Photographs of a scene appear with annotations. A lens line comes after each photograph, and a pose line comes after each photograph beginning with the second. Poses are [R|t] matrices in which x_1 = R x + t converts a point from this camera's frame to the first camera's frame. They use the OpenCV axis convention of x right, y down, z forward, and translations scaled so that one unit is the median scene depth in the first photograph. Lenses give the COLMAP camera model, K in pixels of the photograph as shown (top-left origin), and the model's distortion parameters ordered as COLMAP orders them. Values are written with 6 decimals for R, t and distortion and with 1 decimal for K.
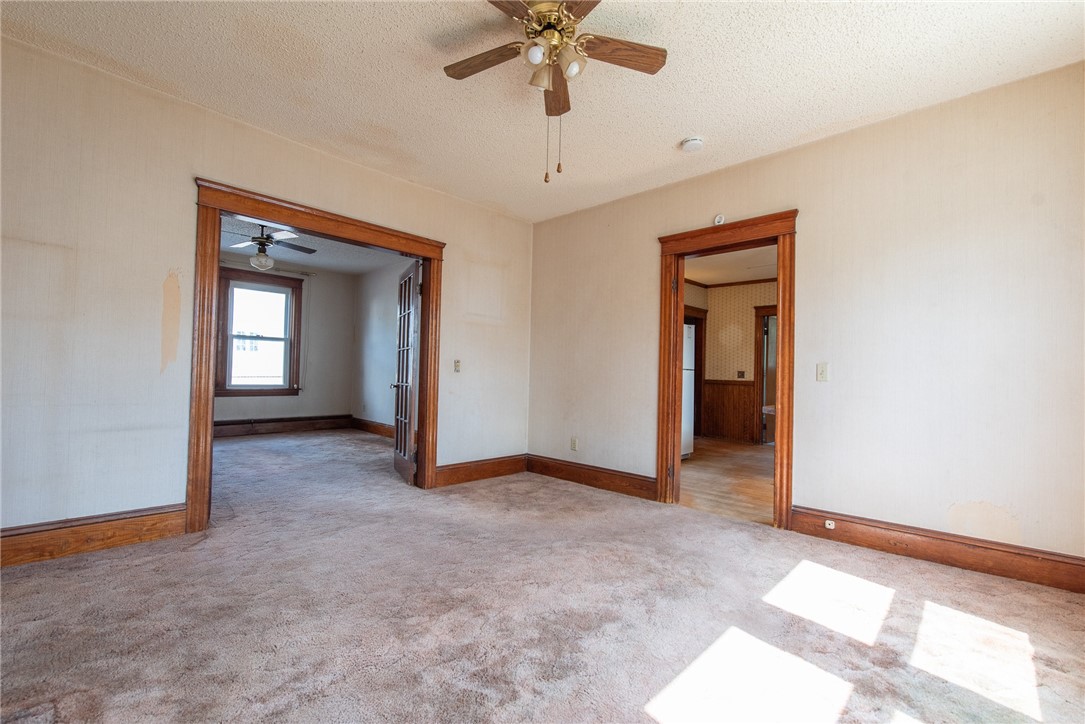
lens RADIAL K [[467.9, 0, 543.7], [0, 467.9, 364.0], [0, 0, 1]] dist [0.001619, -0.000396]
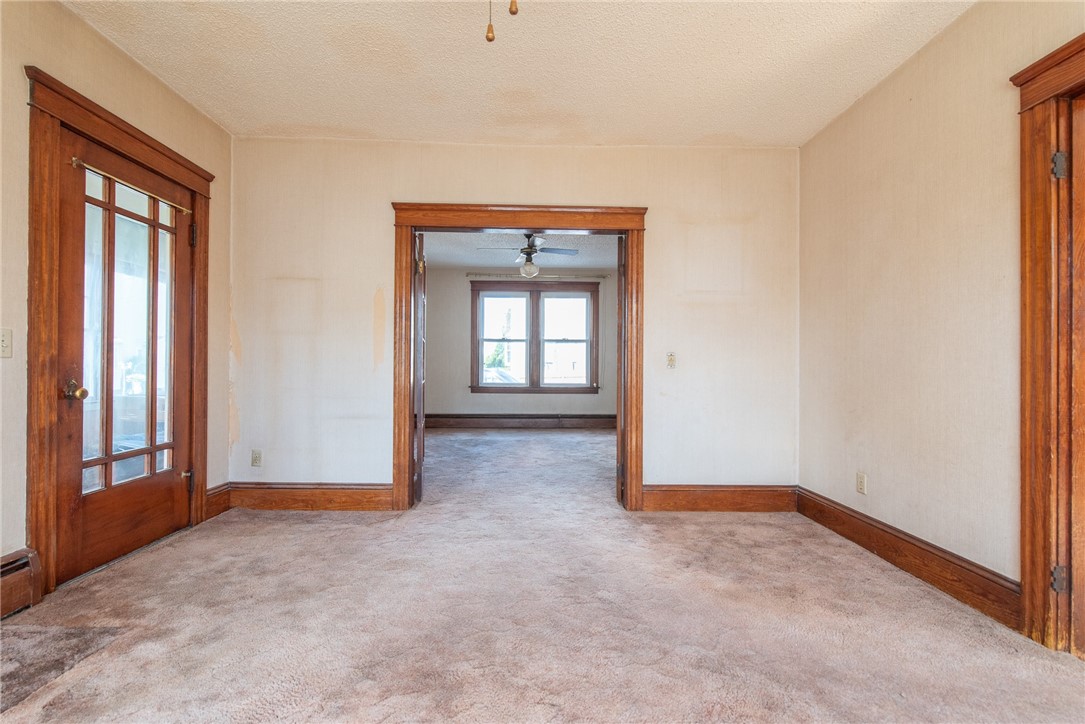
lens RADIAL K [[467.9, 0, 542.3], [0, 467.9, 363.7], [0, 0, 1]] dist [0.001619, -0.000396]
pose [[0.705721, -0.024641, -0.708061, 0.243397], [0.024855, 0.999641, -0.010016, 0.014397], [0.708054, -0.010530, 0.706080, 0.329122]]
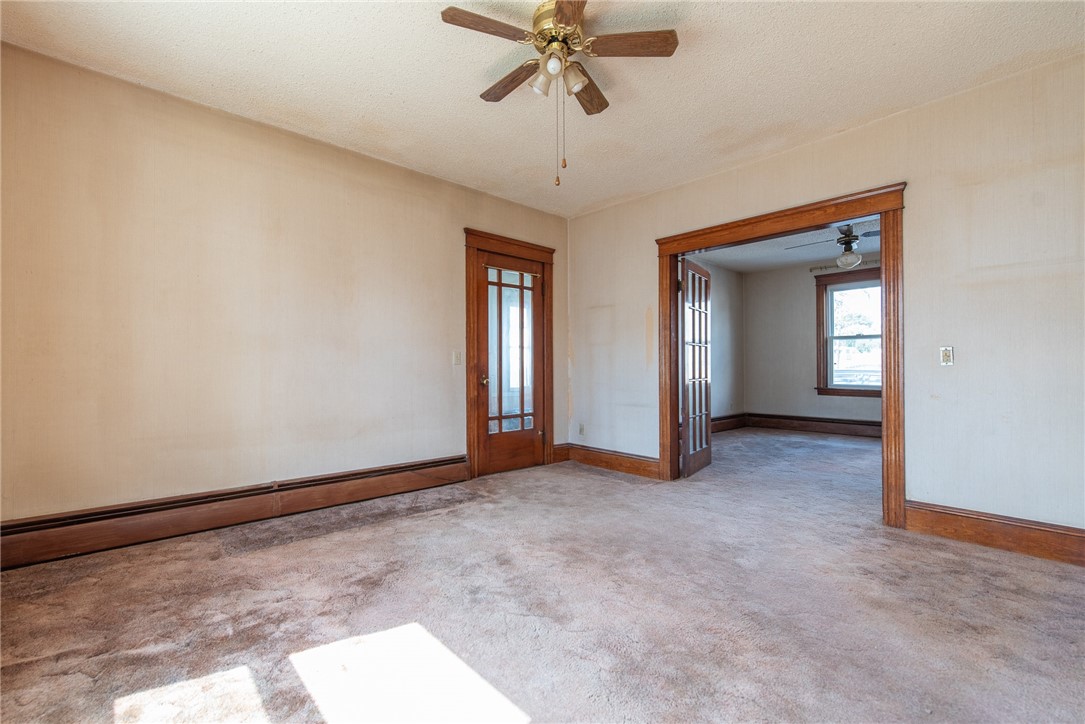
lens RADIAL K [[467.9, 0, 539.5], [0, 467.9, 364.5], [0, 0, 1]] dist [0.001619, -0.000396]
pose [[-0.069350, -0.032740, -0.997055, 0.559164], [0.020863, 0.999195, -0.034261, 0.029863], [0.997374, -0.023177, -0.068611, 0.538481]]
